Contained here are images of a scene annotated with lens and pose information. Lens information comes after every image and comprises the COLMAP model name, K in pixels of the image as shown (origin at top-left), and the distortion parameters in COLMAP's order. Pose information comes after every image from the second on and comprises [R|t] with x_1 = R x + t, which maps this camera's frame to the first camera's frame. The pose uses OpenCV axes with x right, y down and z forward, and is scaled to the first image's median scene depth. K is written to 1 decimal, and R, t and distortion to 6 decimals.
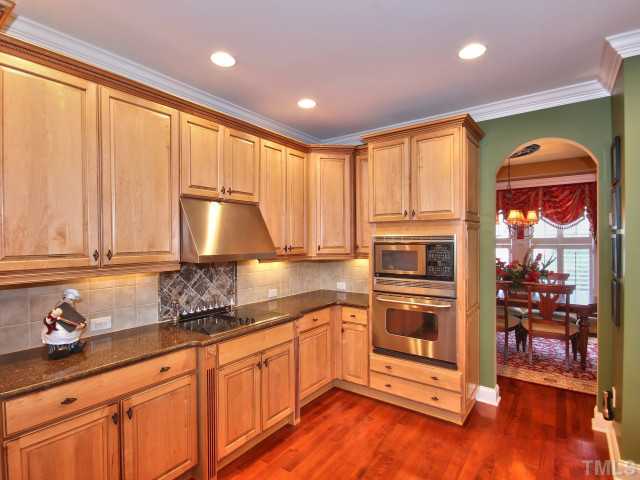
lens RADIAL K [[335.9, 0, 323.6], [0, 335.9, 242.2], [0, 0, 1]] dist [0.005667, -0.000931]
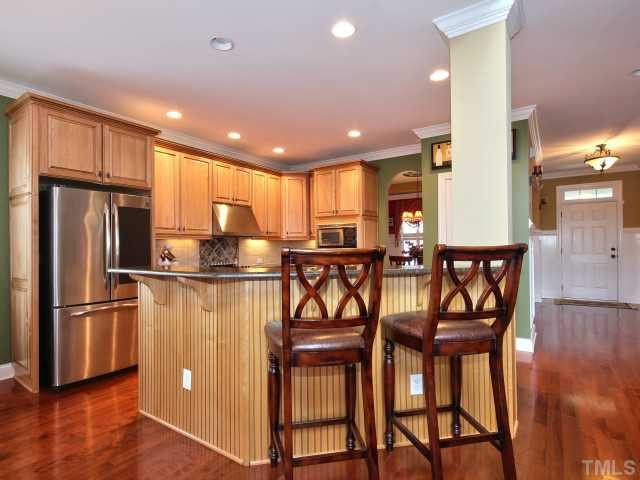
lens RADIAL K [[335.9, 0, 319.0], [0, 335.9, 241.8], [0, 0, 1]] dist [0.005667, -0.000931]
pose [[0.999847, -0.002388, 0.017324, 0.136966], [0.002637, 0.999893, -0.014360, 0.101820], [-0.017288, 0.014404, 0.999747, -0.802151]]
